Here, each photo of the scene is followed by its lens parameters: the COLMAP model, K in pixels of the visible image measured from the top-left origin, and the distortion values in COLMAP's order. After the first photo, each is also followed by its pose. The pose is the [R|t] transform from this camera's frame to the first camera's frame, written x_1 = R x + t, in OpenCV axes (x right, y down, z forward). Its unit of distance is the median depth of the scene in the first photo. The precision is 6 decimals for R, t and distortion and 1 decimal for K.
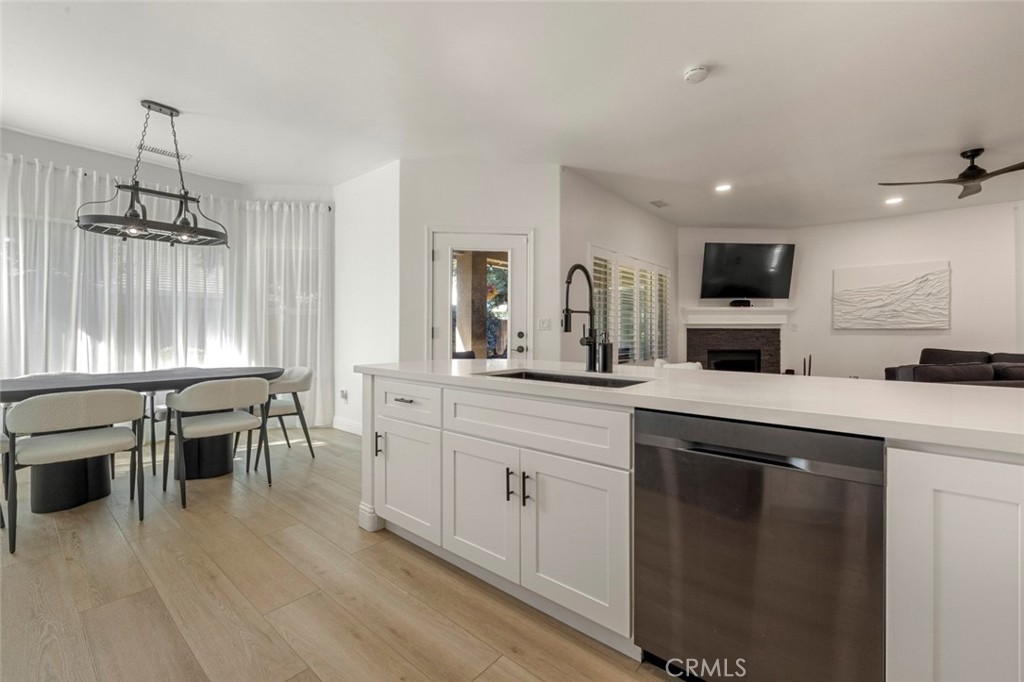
lens RADIAL K [[429.5, 0, 508.3], [0, 429.5, 333.2], [0, 0, 1]] dist [0.000788, 0.000486]
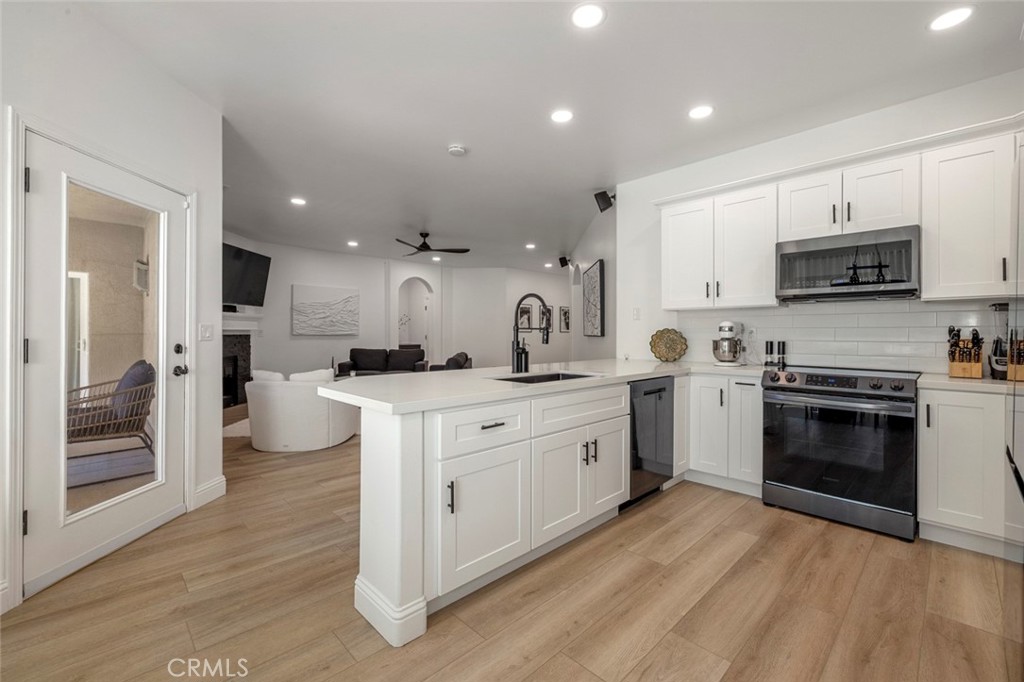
lens RADIAL K [[429.5, 0, 510.6], [0, 429.5, 337.2], [0, 0, 1]] dist [0.000788, 0.000486]
pose [[0.094936, -0.005081, 0.995470, -0.376622], [-0.001426, 0.999985, 0.005240, -0.011167], [-0.995482, -0.001917, 0.094927, 0.311018]]
